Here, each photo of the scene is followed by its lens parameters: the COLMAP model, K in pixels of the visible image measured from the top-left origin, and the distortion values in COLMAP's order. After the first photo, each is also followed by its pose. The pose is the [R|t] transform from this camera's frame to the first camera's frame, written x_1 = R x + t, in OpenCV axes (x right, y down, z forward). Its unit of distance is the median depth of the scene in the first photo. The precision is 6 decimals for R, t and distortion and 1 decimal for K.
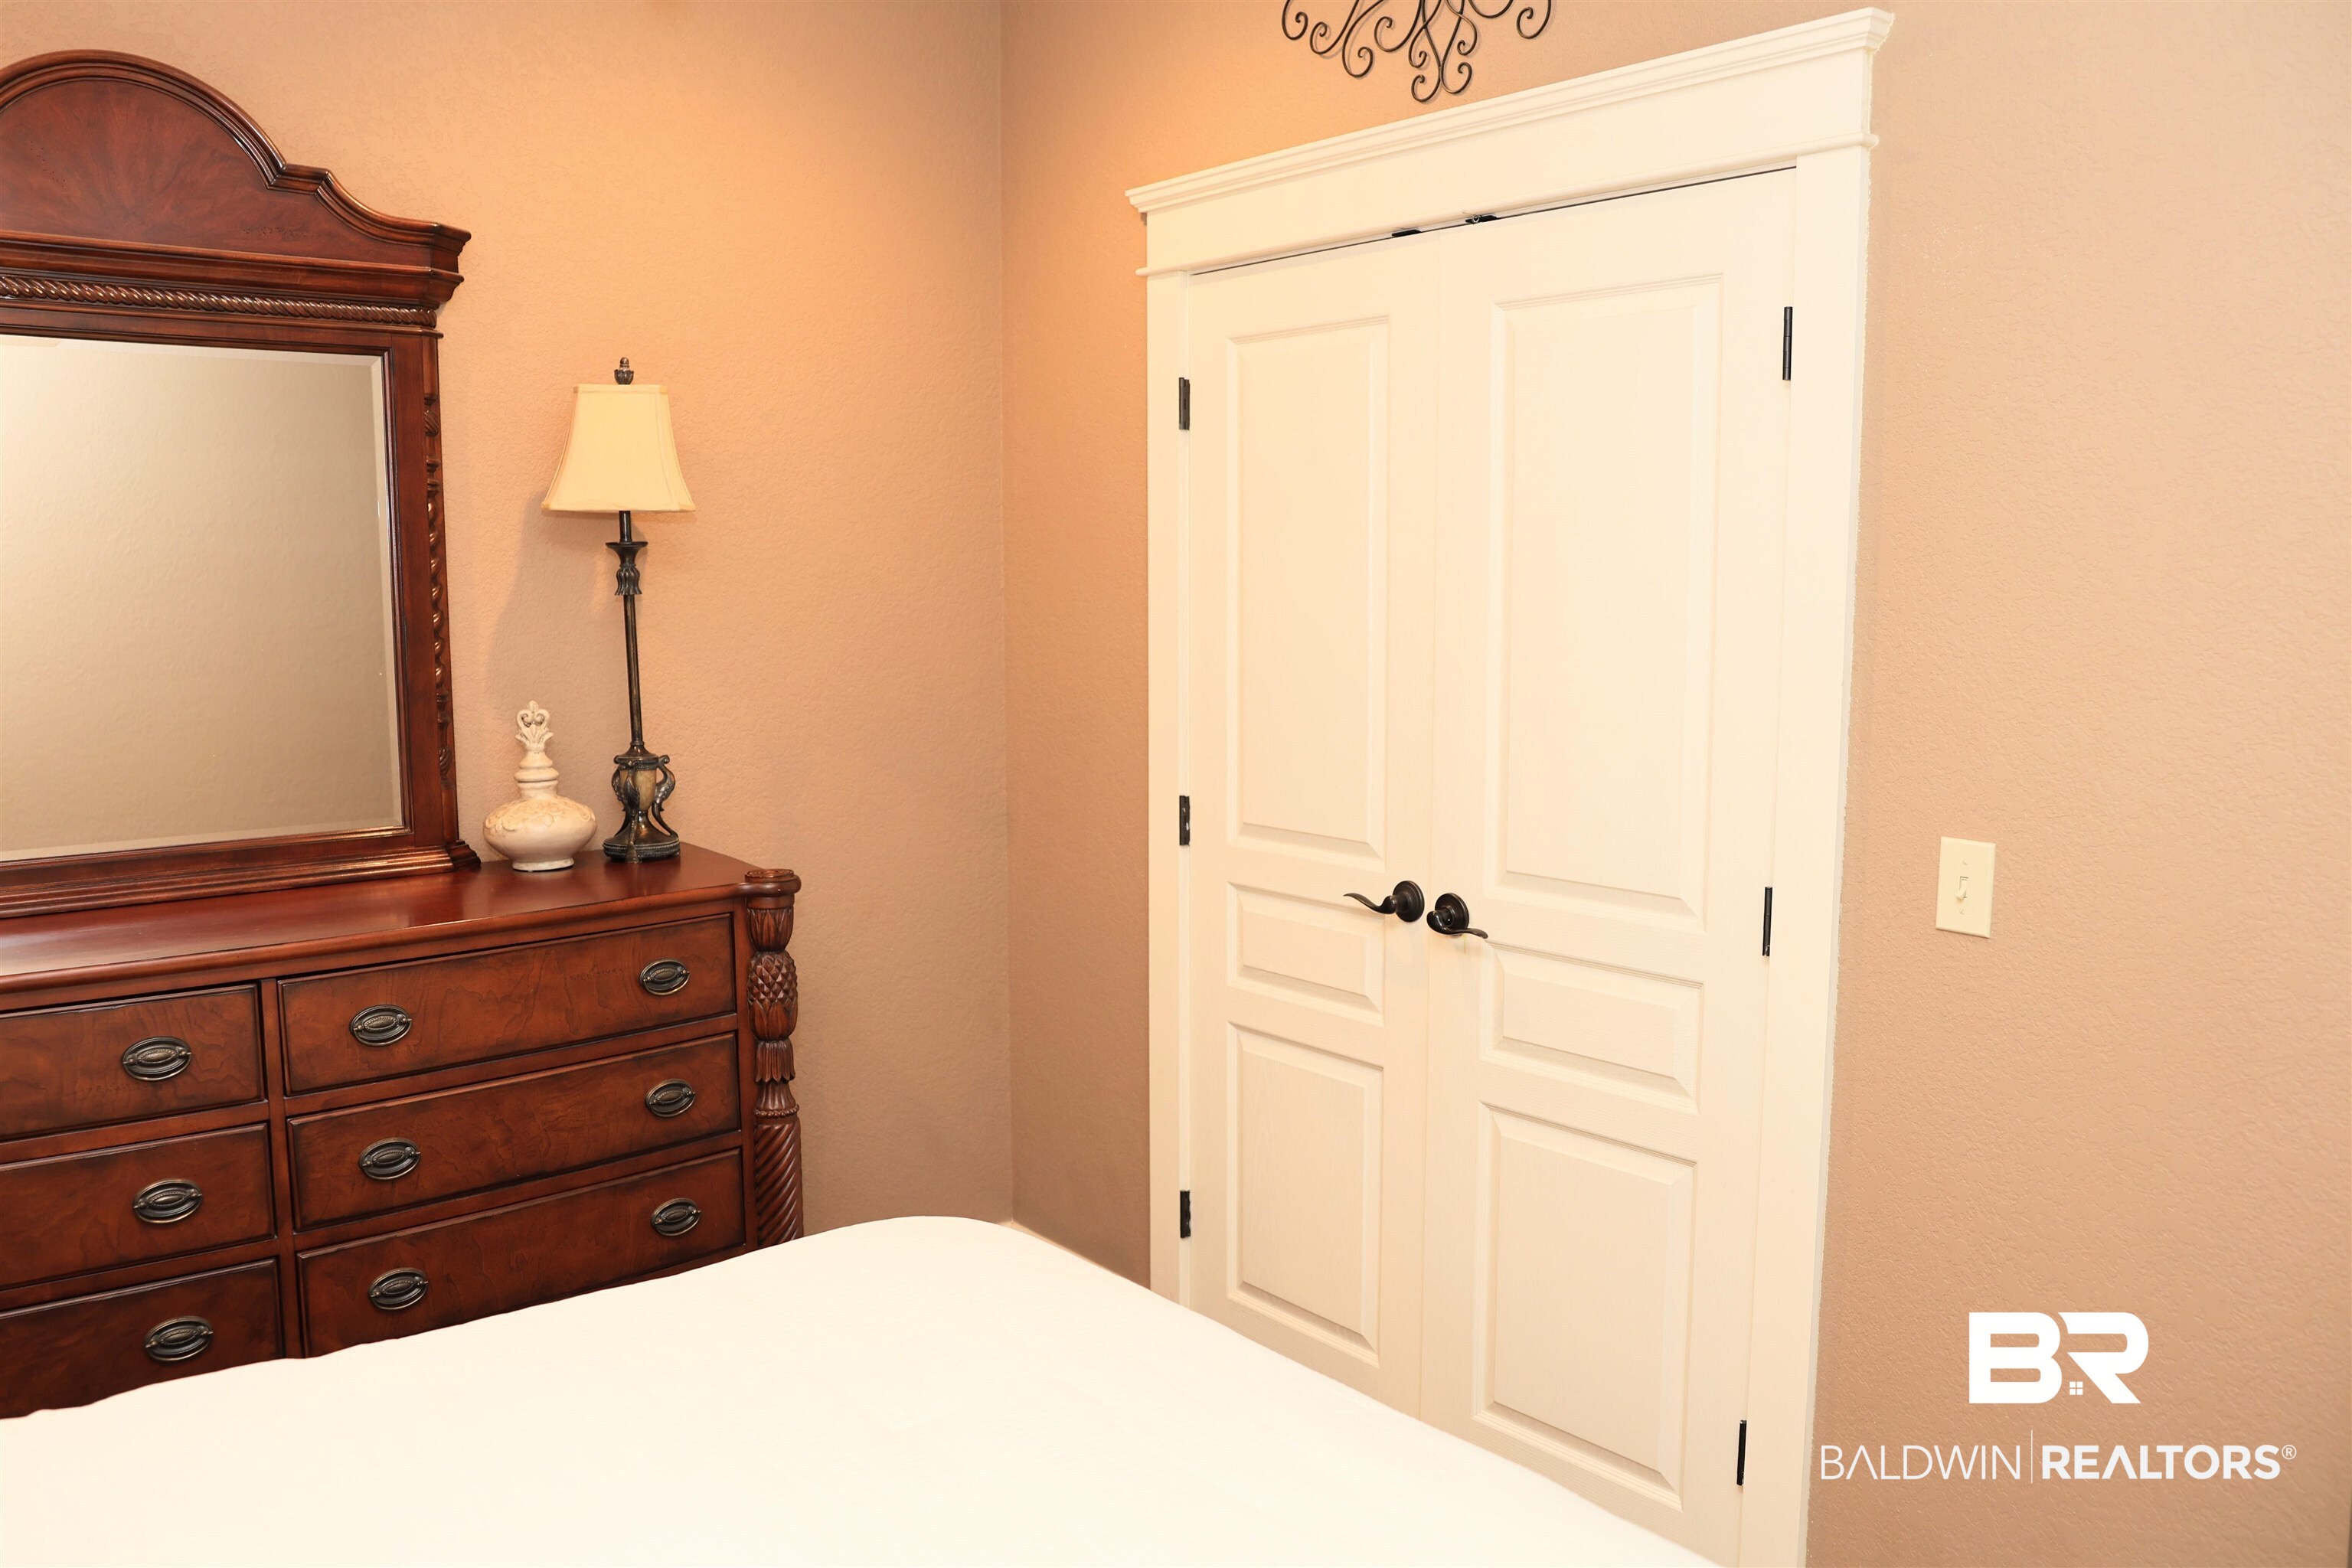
lens RADIAL K [[1867.4, 0, 1176.0], [0, 1867.4, 784.0], [0, 0, 1]] dist [-0.067488, 0.004153]
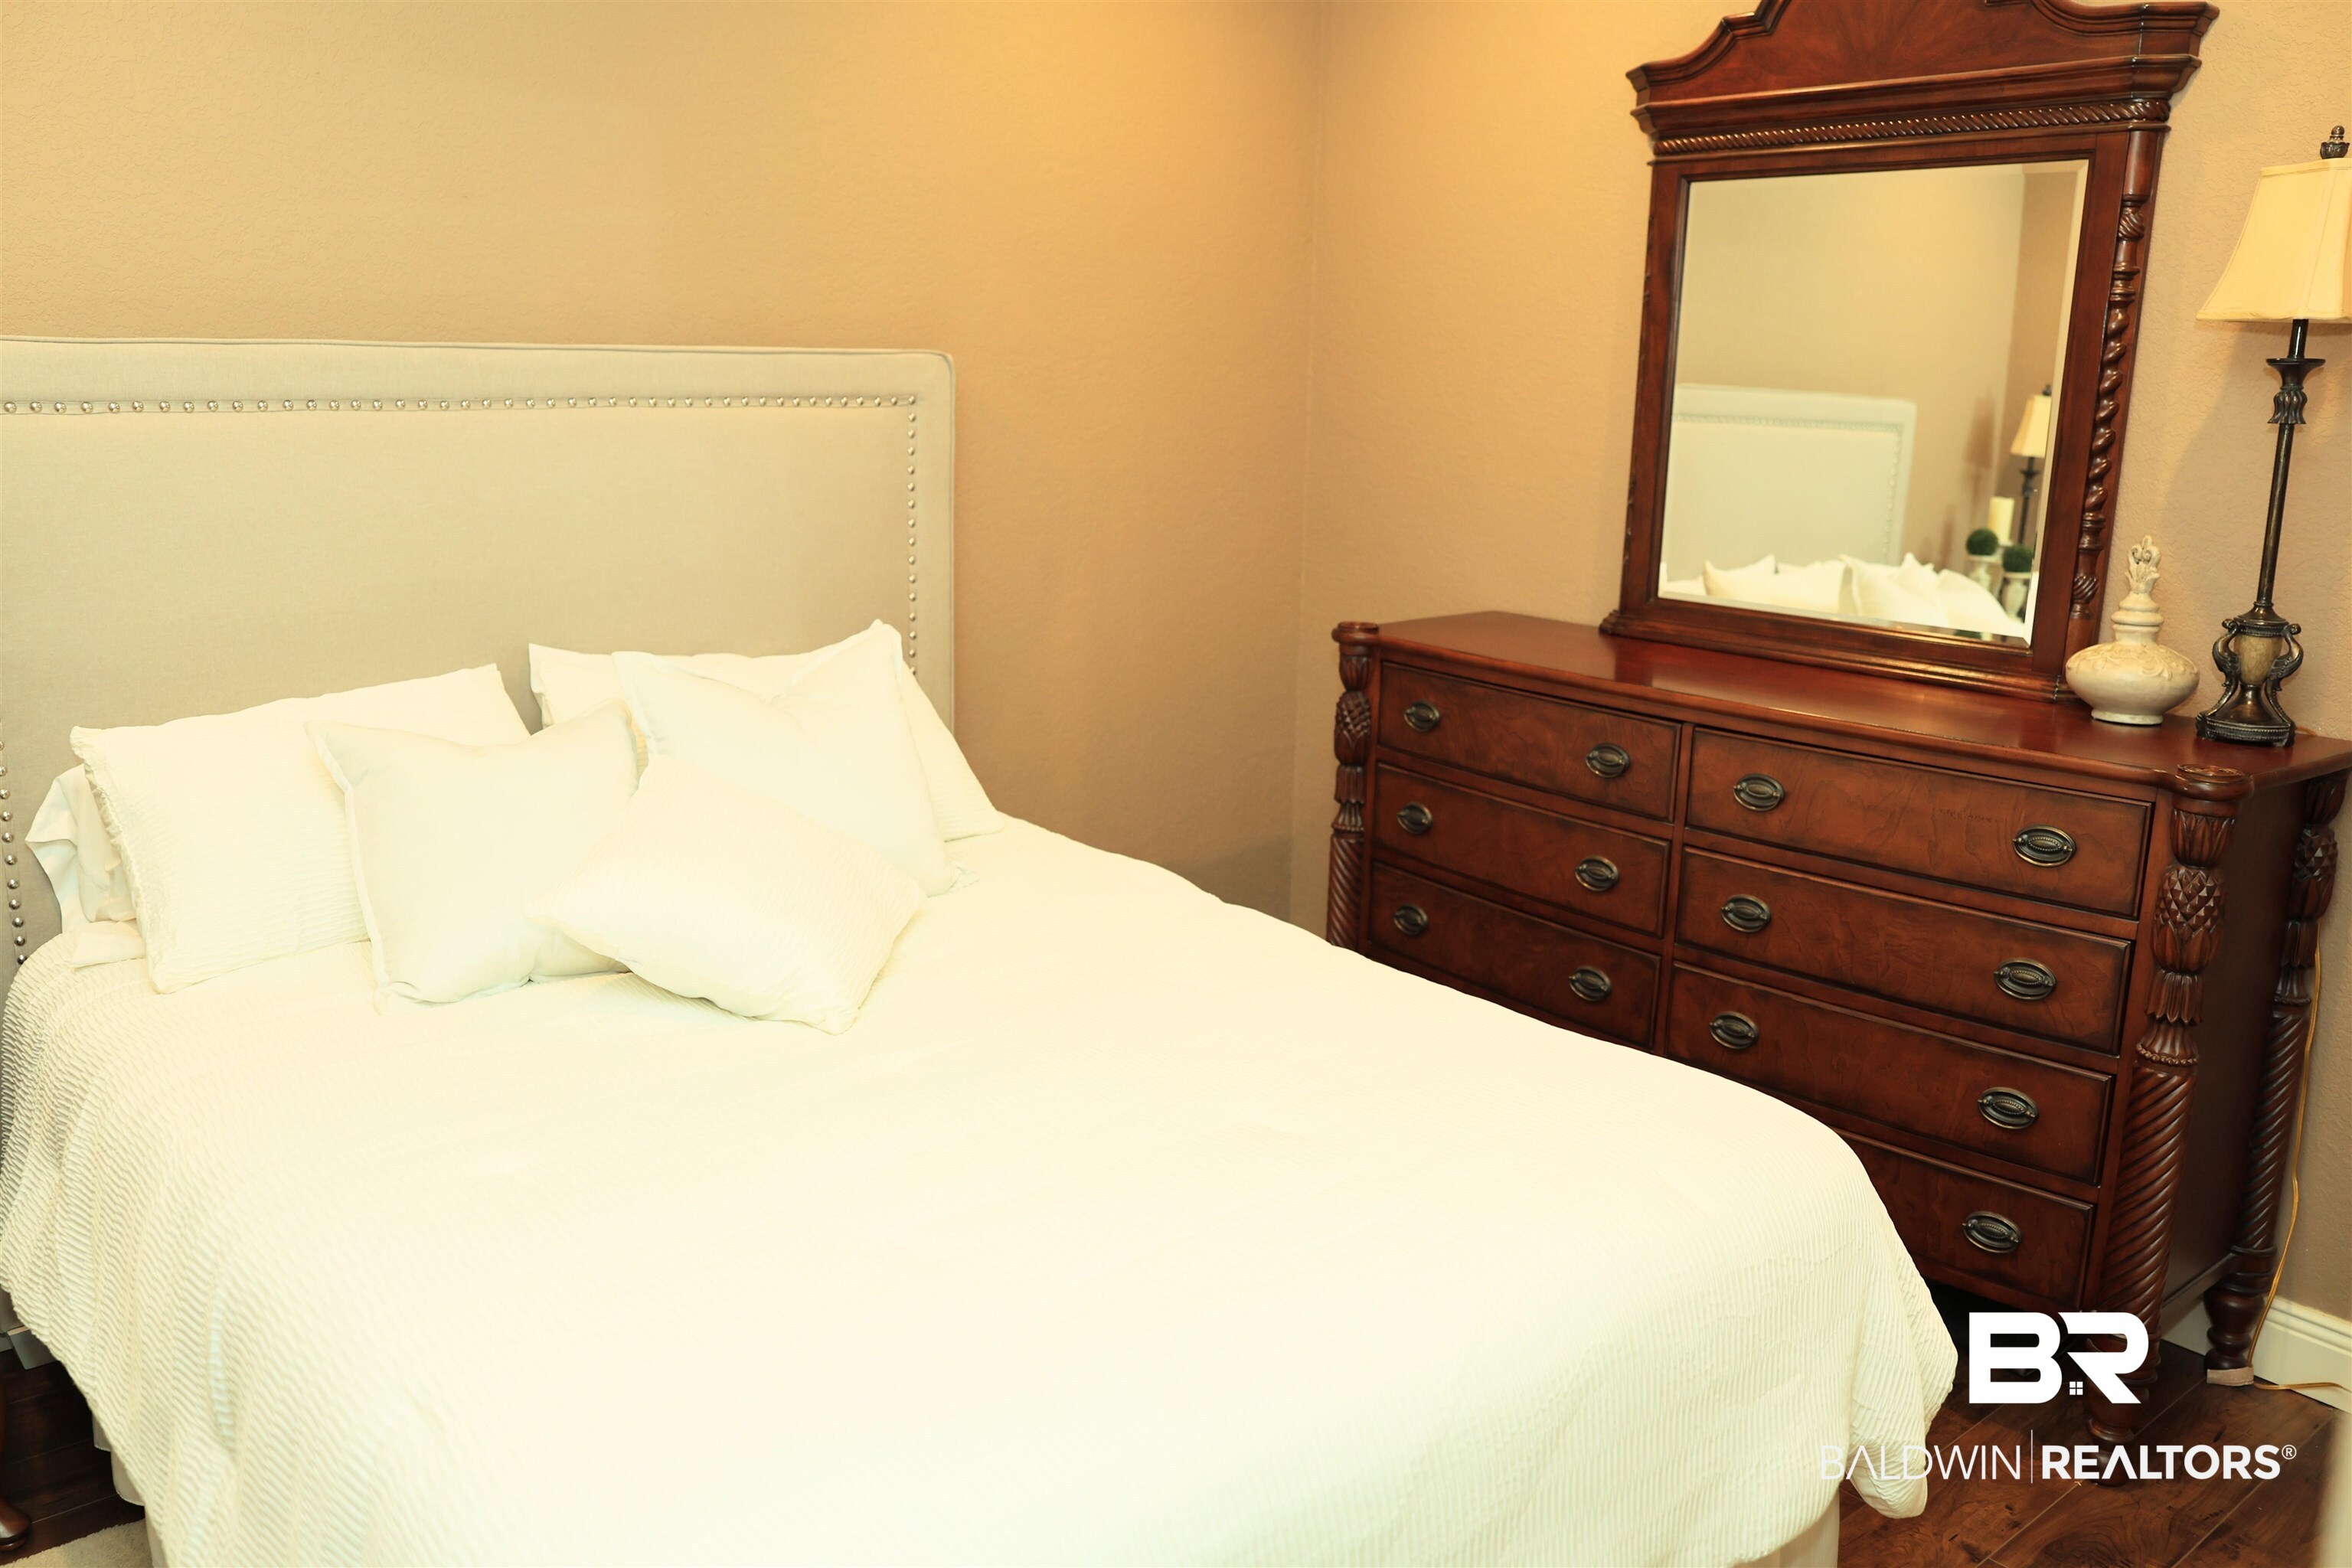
lens RADIAL K [[1867.4, 0, 1176.0], [0, 1867.4, 784.0], [0, 0, 1]] dist [-0.067488, 0.004153]
pose [[0.011358, 0.217794, -0.975929, 0.570190], [-0.141424, 0.966531, 0.214051, -0.054437], [0.989884, 0.135588, 0.041780, 0.540474]]
